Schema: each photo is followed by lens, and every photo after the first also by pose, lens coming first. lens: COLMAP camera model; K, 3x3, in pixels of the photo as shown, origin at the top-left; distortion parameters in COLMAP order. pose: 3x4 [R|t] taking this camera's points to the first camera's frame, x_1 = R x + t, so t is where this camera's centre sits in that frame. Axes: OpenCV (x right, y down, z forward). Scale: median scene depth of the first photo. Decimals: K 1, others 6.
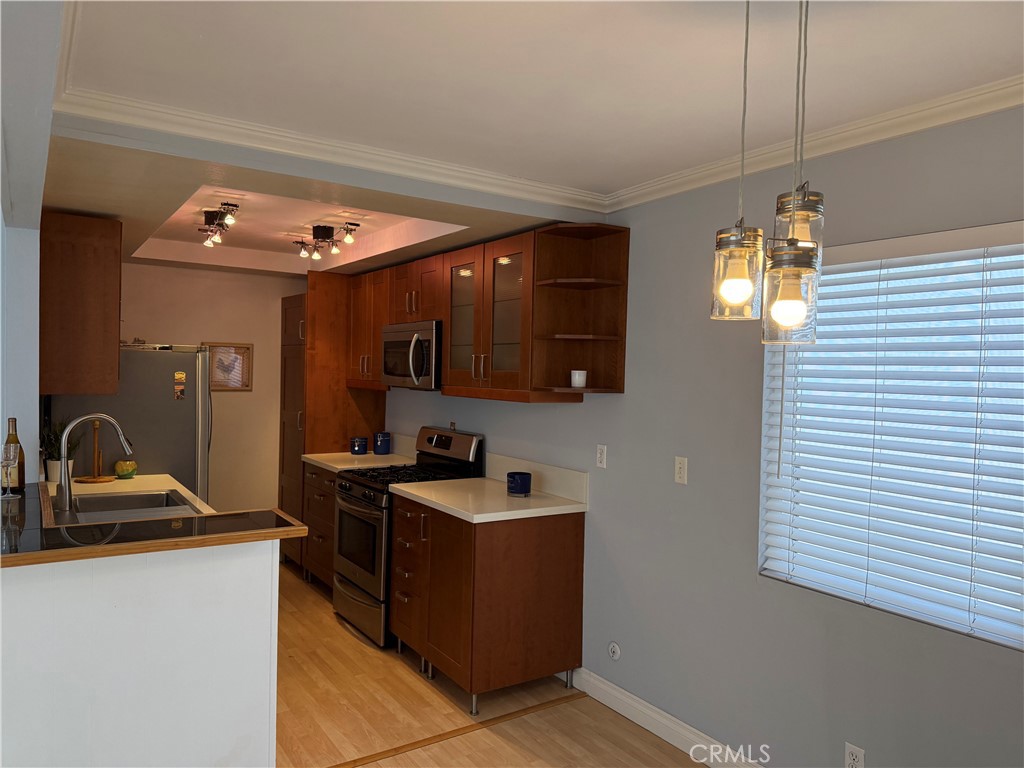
lens RADIAL K [[714.5, 0, 533.0], [0, 714.5, 384.7], [0, 0, 1]] dist [0.118477, -0.172861]
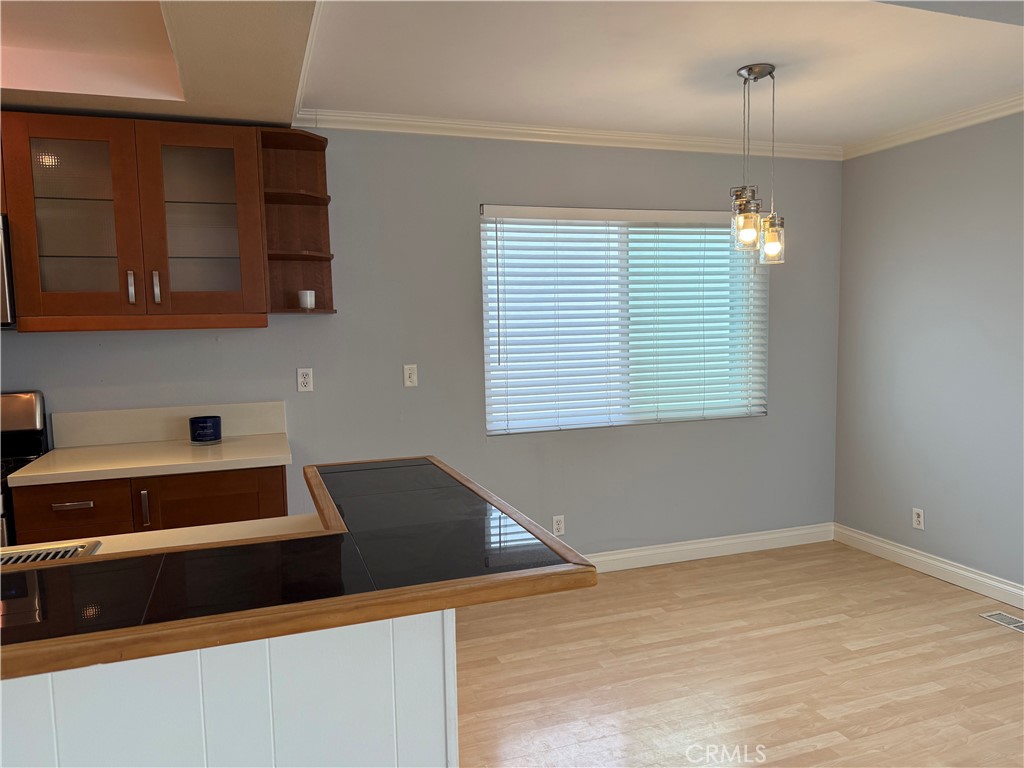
lens RADIAL K [[738.6, 0, 512.0], [0, 738.6, 384.0], [0, 0, 1]] dist [0.043049, -0.038905]
pose [[0.260956, -0.114959, 0.958481, -0.642449], [0.046649, 0.993226, 0.106425, 0.009031], [-0.964223, 0.016940, 0.264551, 0.372793]]
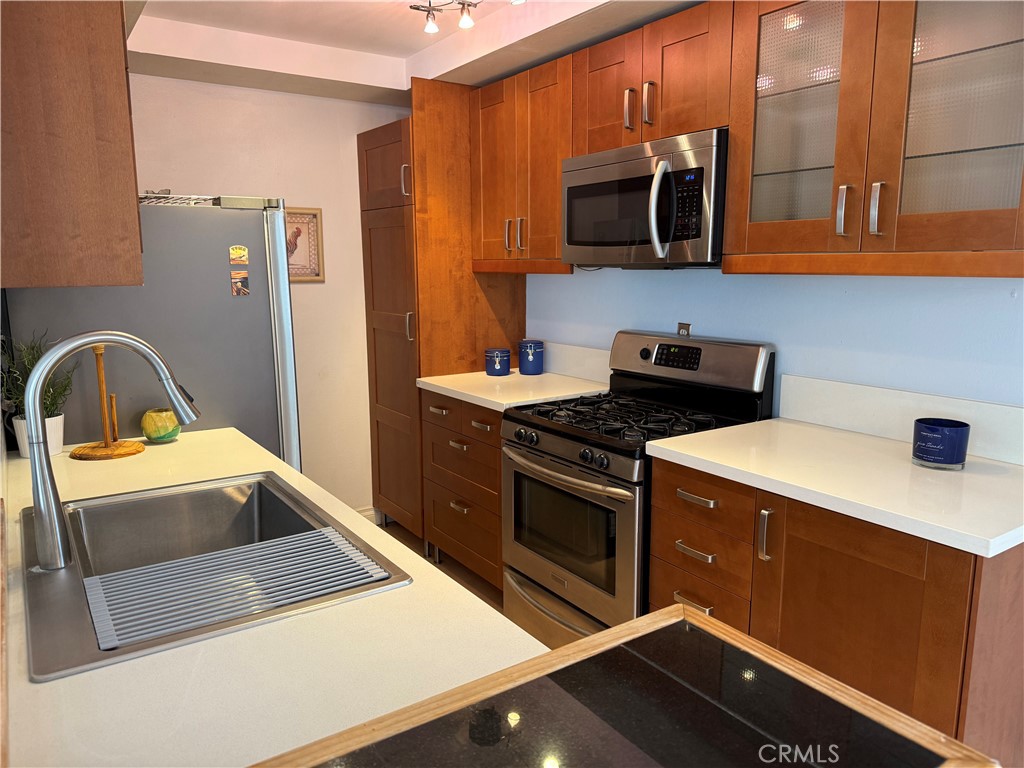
lens RADIAL K [[714.5, 0, 533.0], [0, 714.5, 384.7], [0, 0, 1]] dist [0.118477, -0.172861]
pose [[0.999532, -0.029986, 0.006096, -0.266240], [0.028756, 0.988592, 0.147845, 0.011847], [-0.010460, -0.147600, 0.988992, 0.433719]]
